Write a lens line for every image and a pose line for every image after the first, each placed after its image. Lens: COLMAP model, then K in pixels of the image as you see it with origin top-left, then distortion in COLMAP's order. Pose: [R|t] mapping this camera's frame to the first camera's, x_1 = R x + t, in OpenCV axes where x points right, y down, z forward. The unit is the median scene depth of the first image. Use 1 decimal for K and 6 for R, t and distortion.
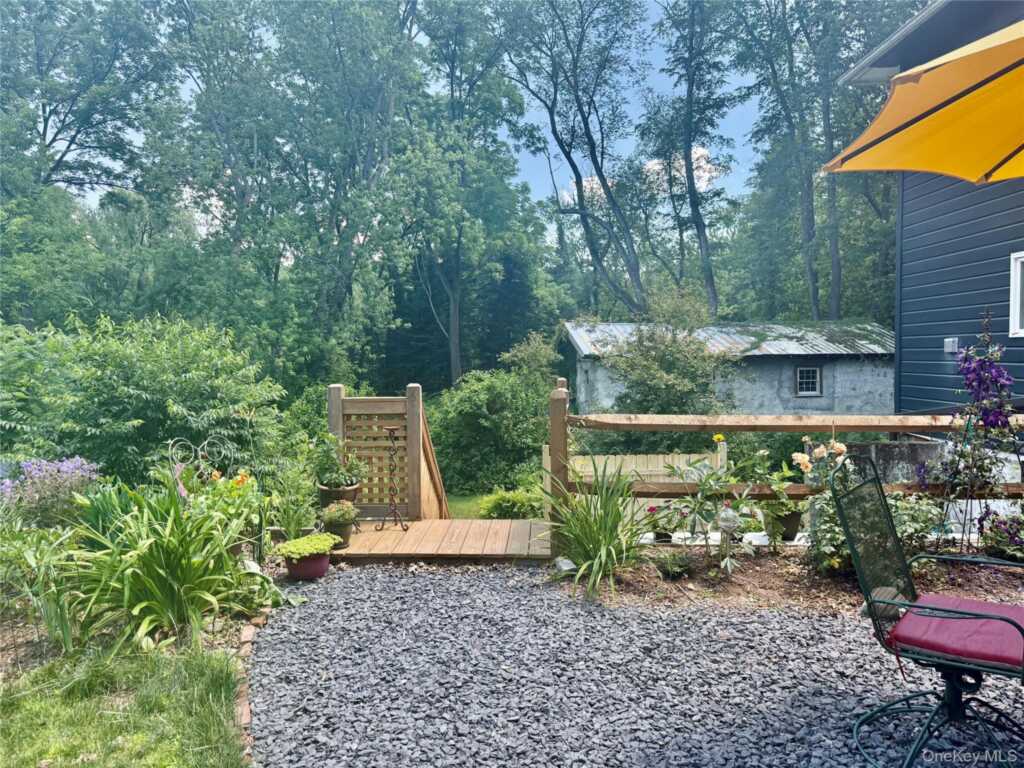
lens RADIAL K [[722.1, 0, 512.0], [0, 722.1, 384.0], [0, 0, 1]] dist [0.145075, -0.069950]
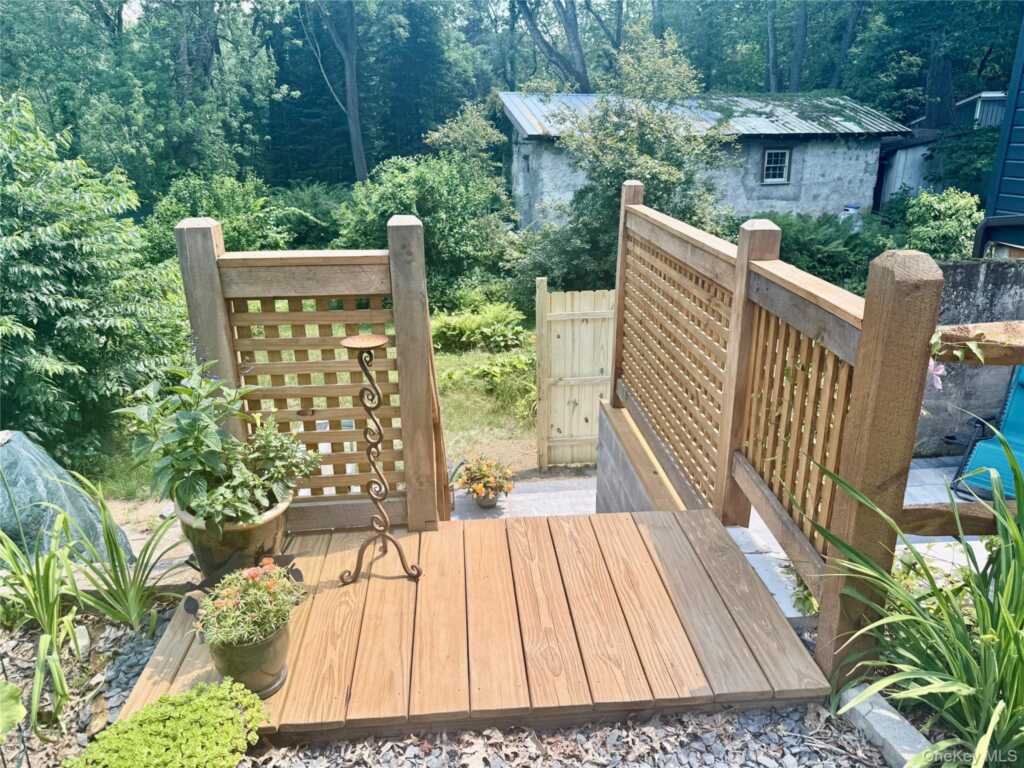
lens RADIAL K [[725.3, 0, 510.1], [0, 725.3, 389.2], [0, 0, 1]] dist [0.049220, -0.068901]
pose [[0.991318, -0.045505, 0.123358, -0.031754], [0.007659, 0.956593, 0.291328, -0.005995], [-0.131260, -0.287854, 0.948636, 0.144114]]
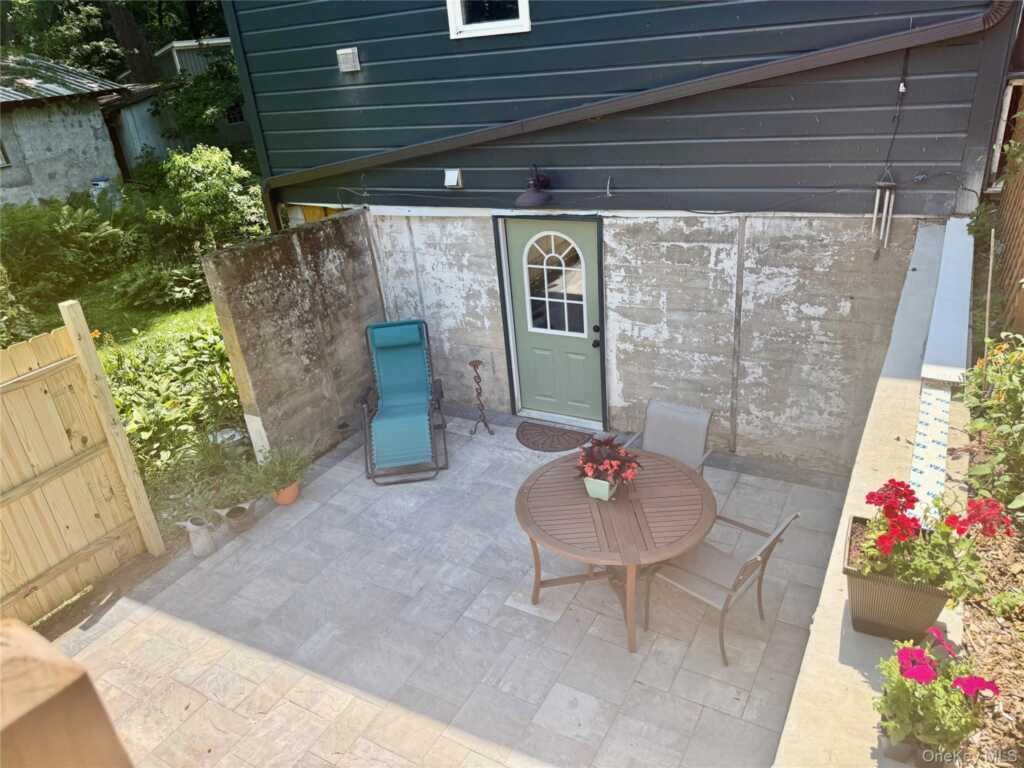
lens RADIAL K [[716.4, 0, 507.0], [0, 716.4, 388.6], [0, 0, 1]] dist [0.082352, -0.087242]
pose [[0.478842, -0.407296, 0.777702, 0.010631], [0.123573, 0.908316, 0.399615, -0.011123], [-0.869161, -0.095250, 0.485270, 0.219081]]
